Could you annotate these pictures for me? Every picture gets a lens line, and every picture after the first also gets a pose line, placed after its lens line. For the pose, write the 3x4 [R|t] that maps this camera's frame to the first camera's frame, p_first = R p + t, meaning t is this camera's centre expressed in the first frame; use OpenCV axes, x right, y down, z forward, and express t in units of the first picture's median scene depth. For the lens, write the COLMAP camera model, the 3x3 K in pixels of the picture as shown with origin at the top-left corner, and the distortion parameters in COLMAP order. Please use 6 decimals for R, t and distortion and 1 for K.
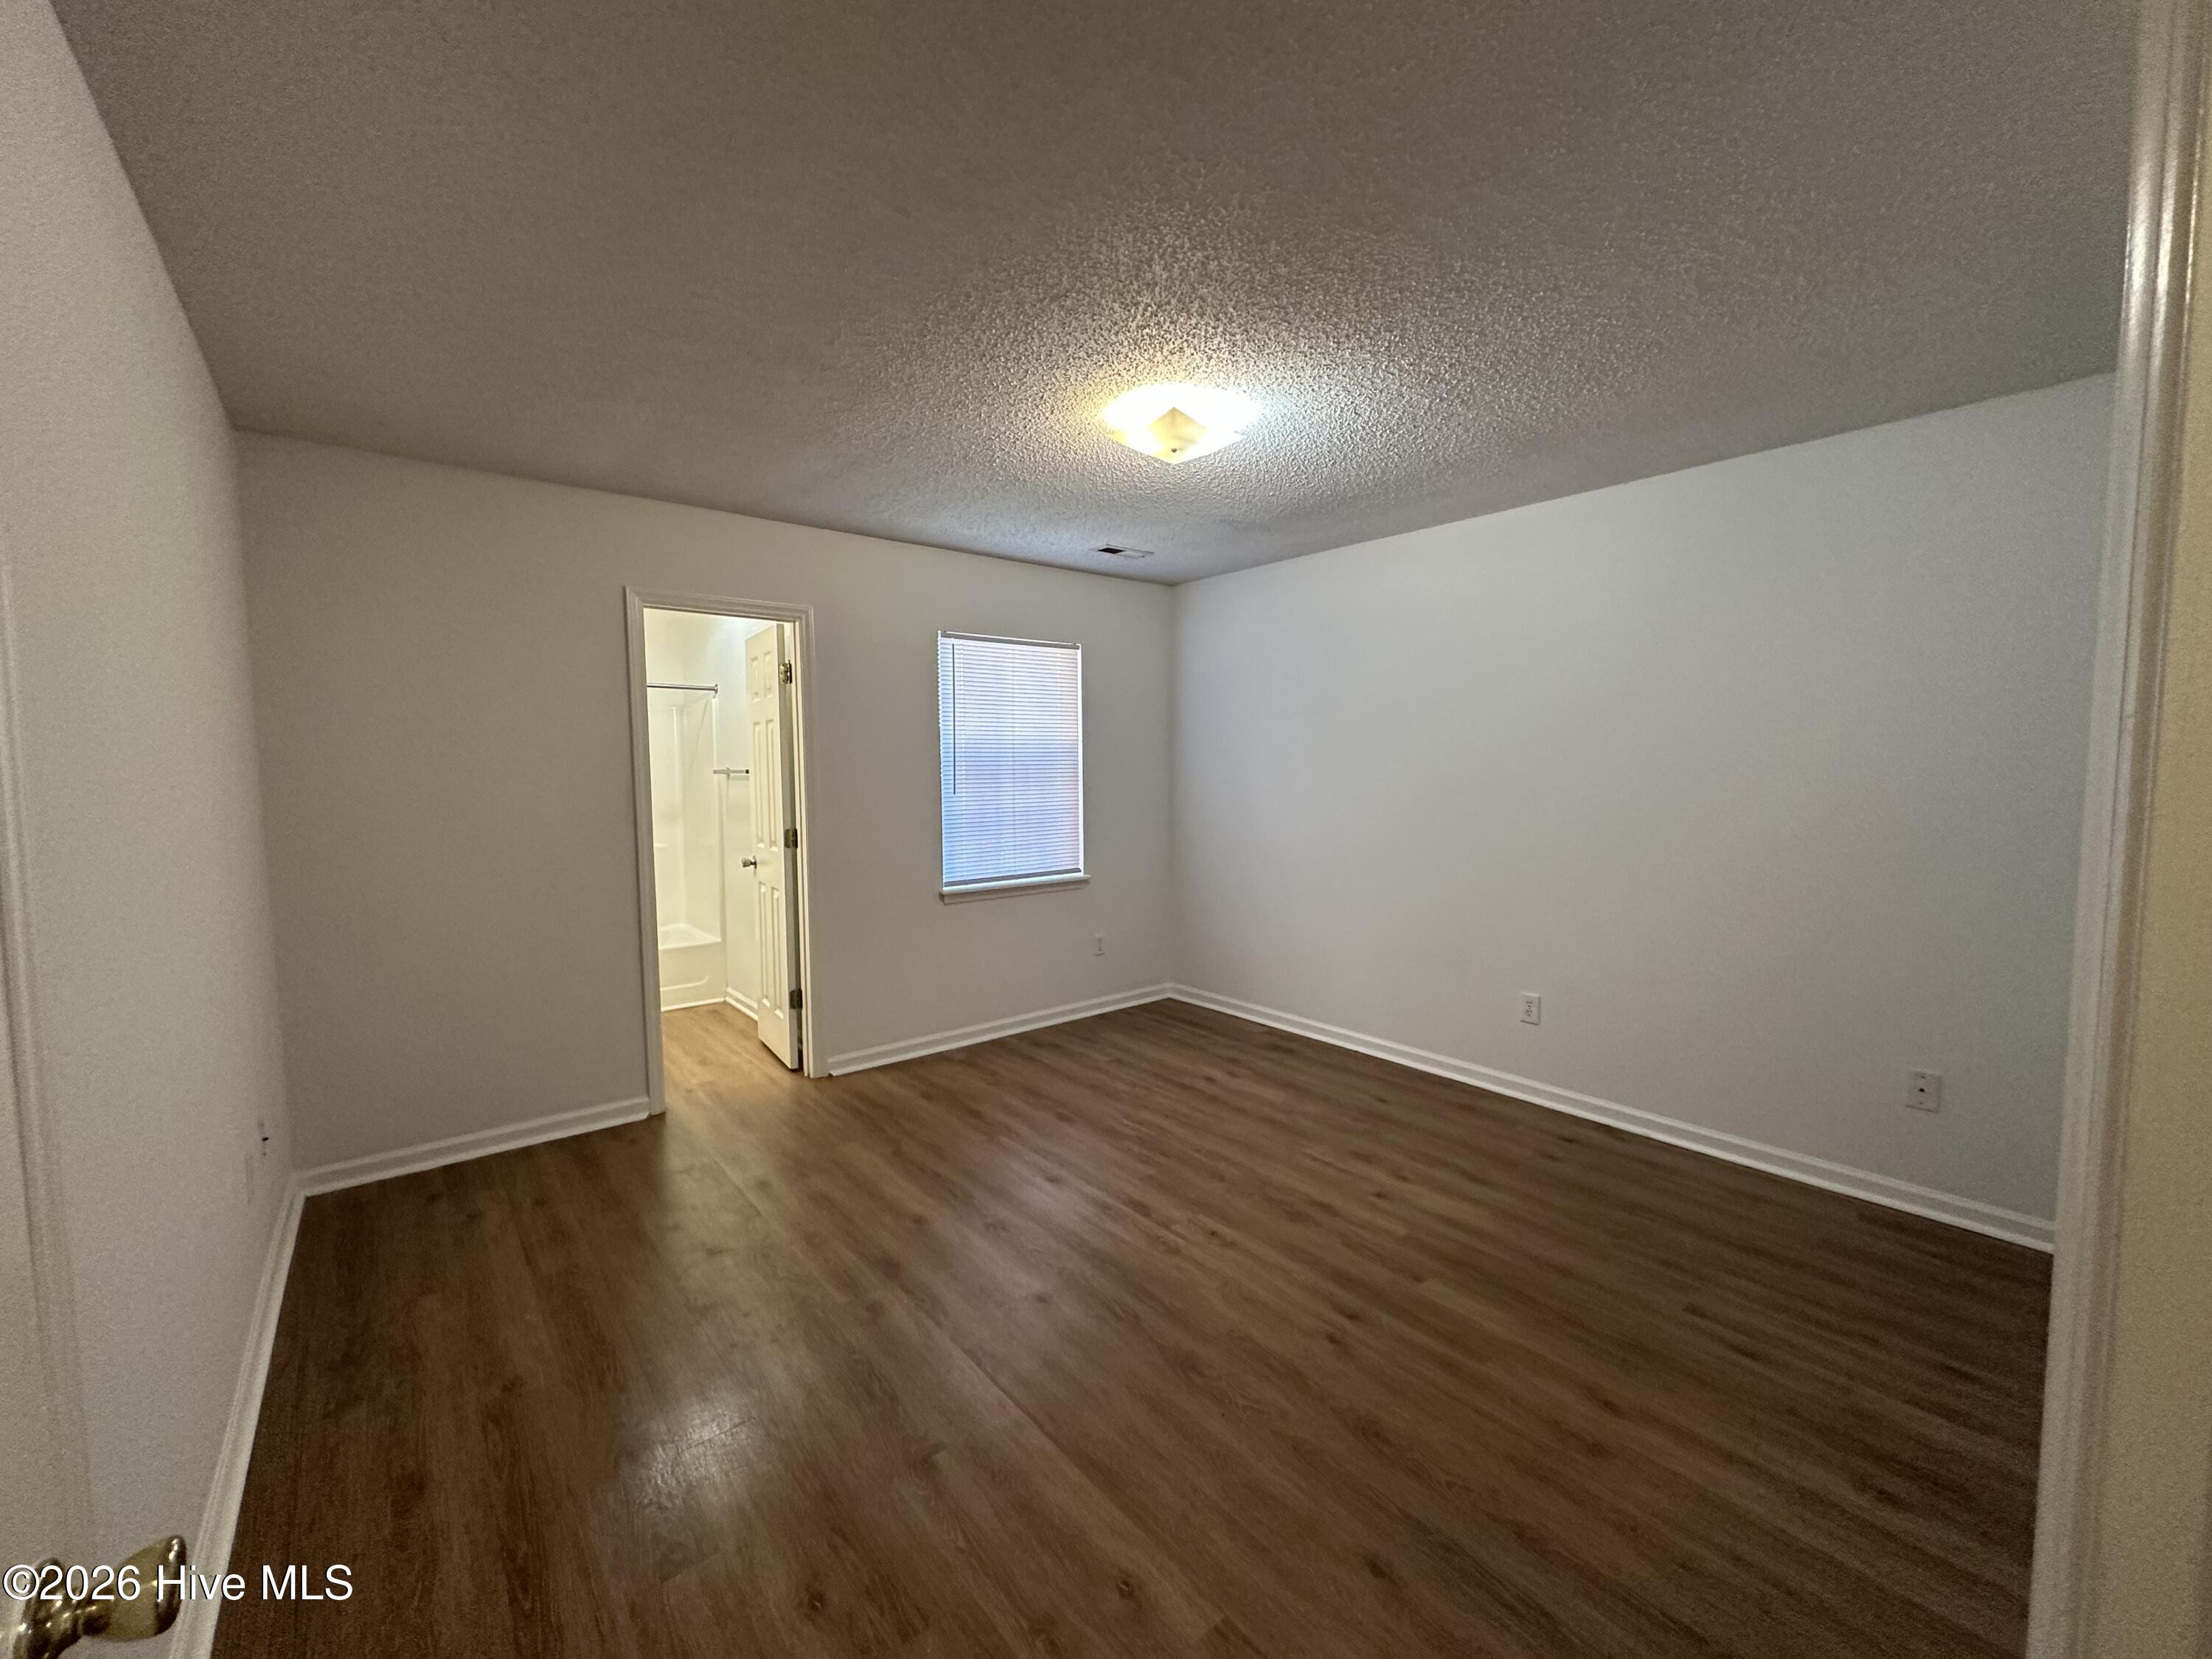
lens RADIAL K [[880.7, 0, 1106.0], [0, 880.7, 829.5], [0, 0, 1]] dist [0.001784, -0.000019]
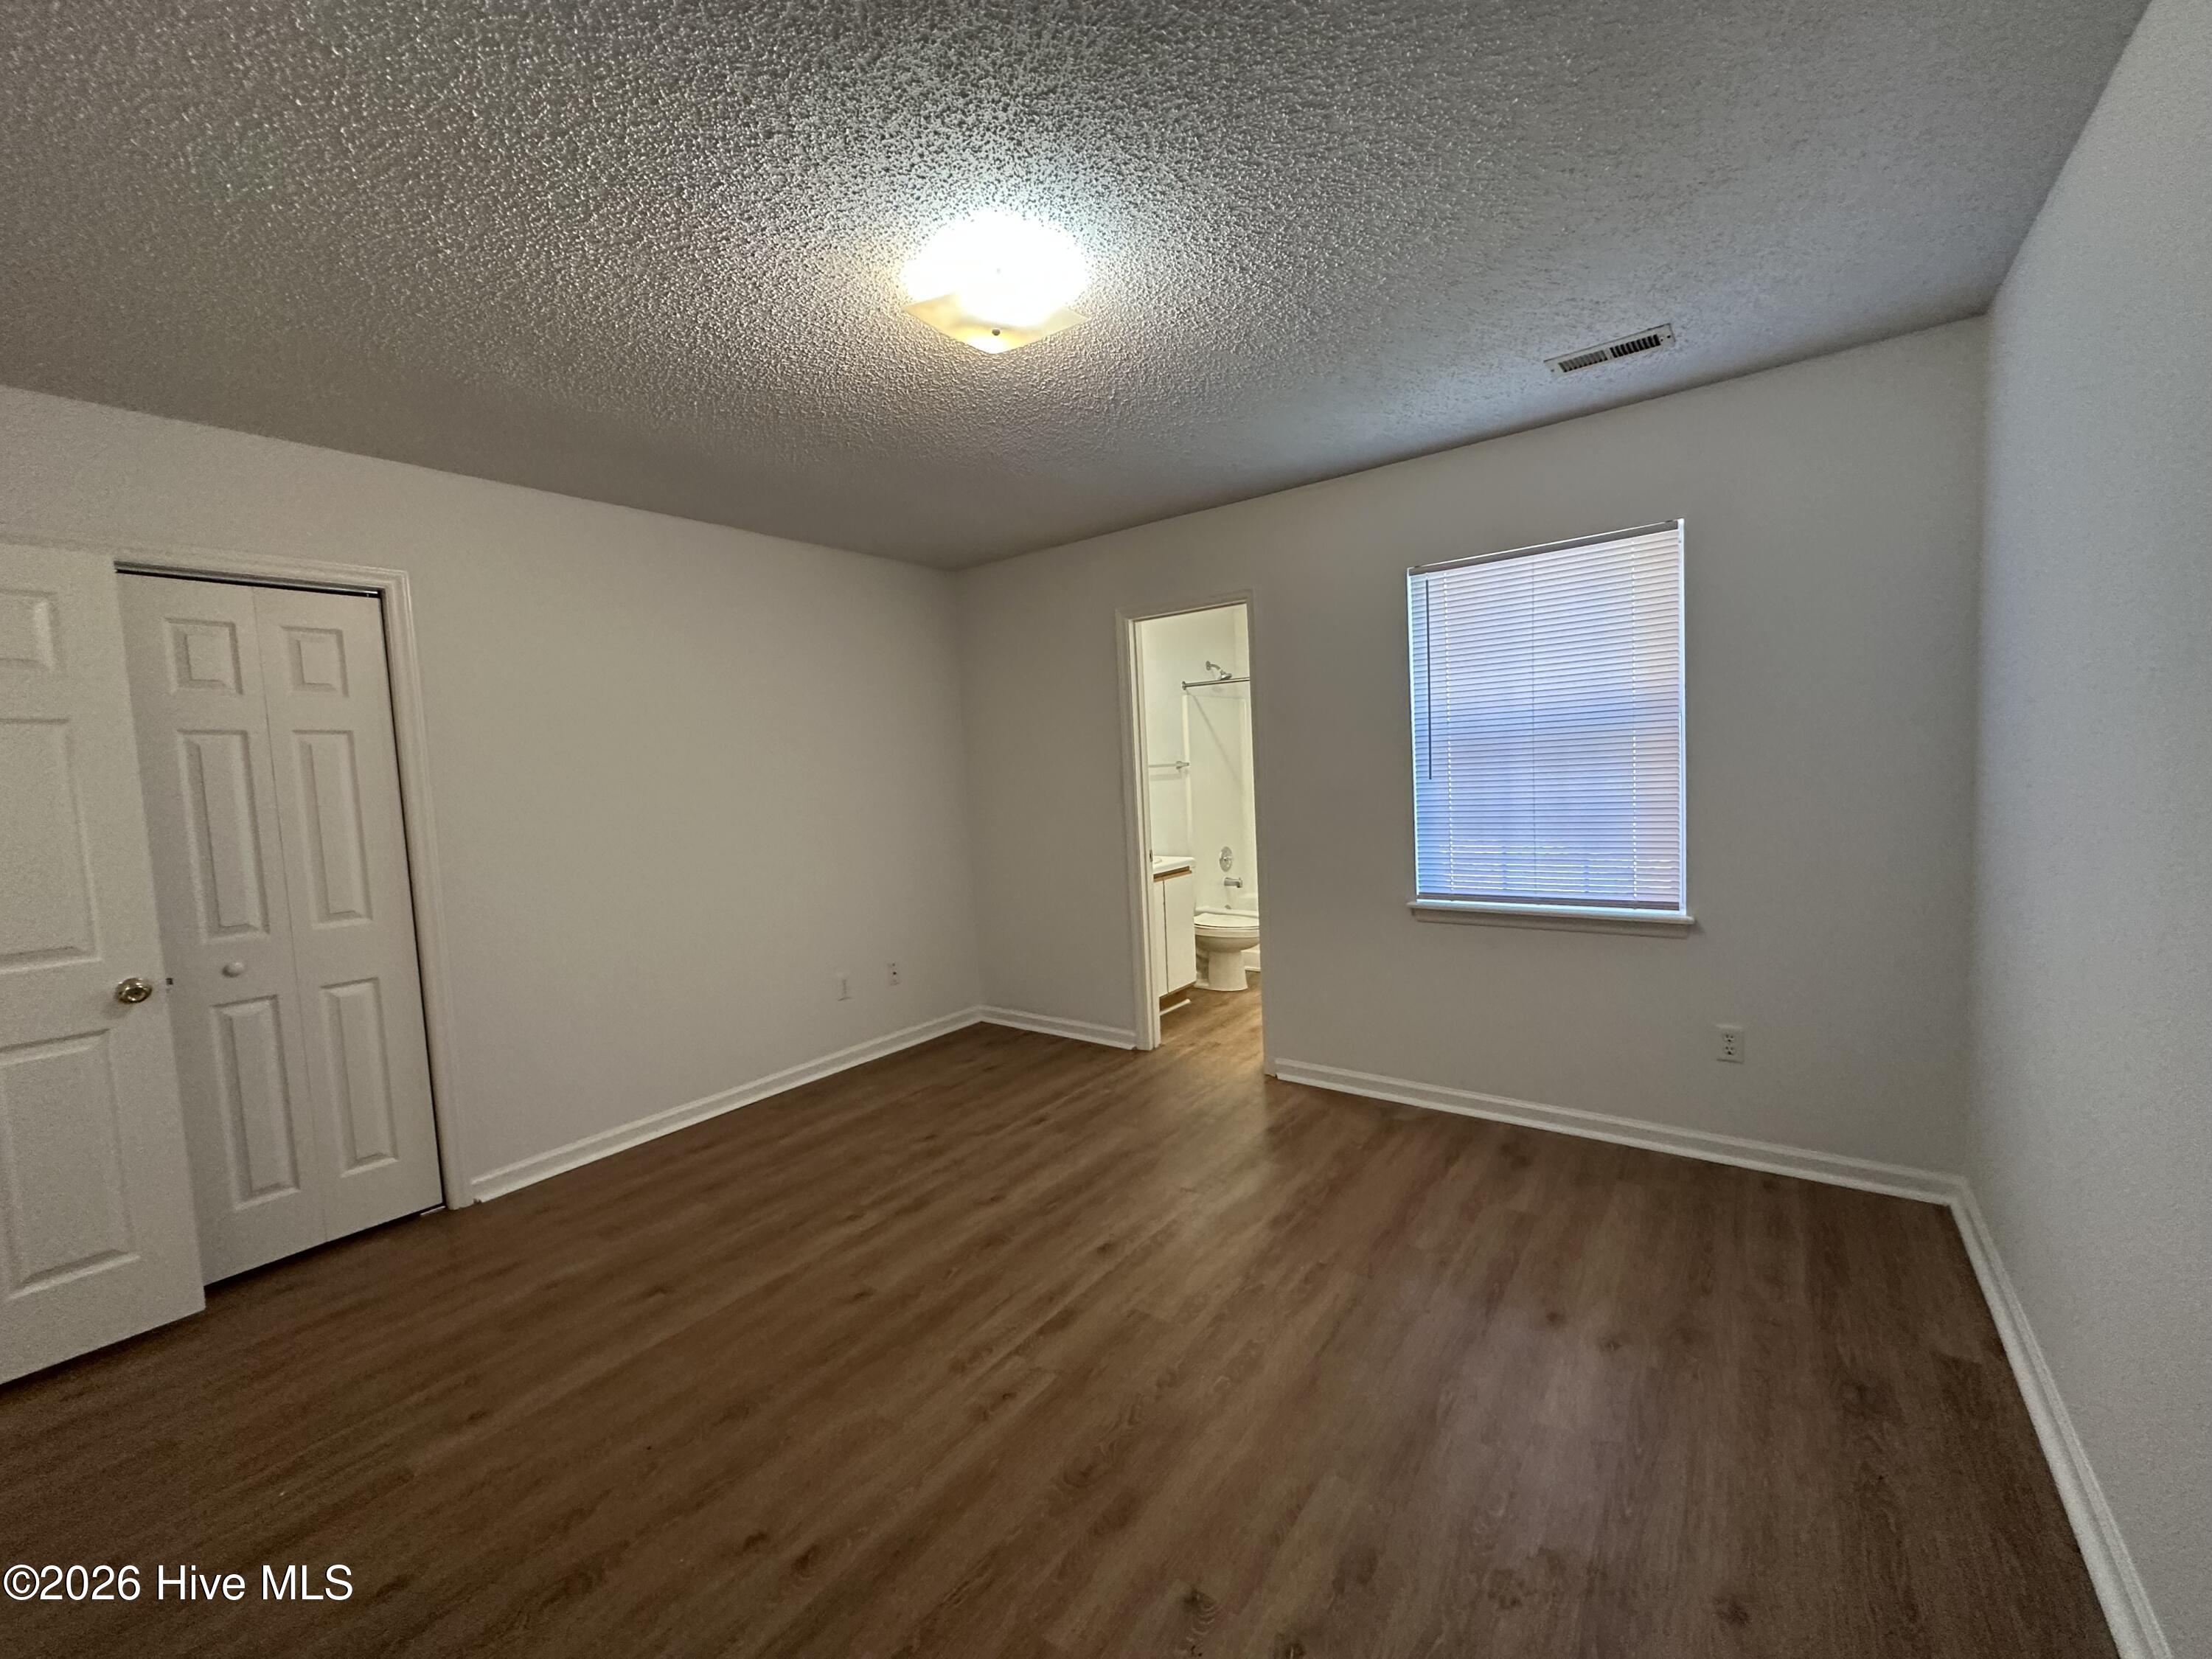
lens RADIAL K [[881.1, 0, 1106.0], [0, 881.1, 829.5], [0, 0, 1]] dist [-0.004395, -0.000354]
pose [[0.239083, 0.064770, -0.968836, 0.554209], [-0.022180, 0.997877, 0.061238, -0.041226], [0.970746, 0.006848, 0.240012, 0.605492]]
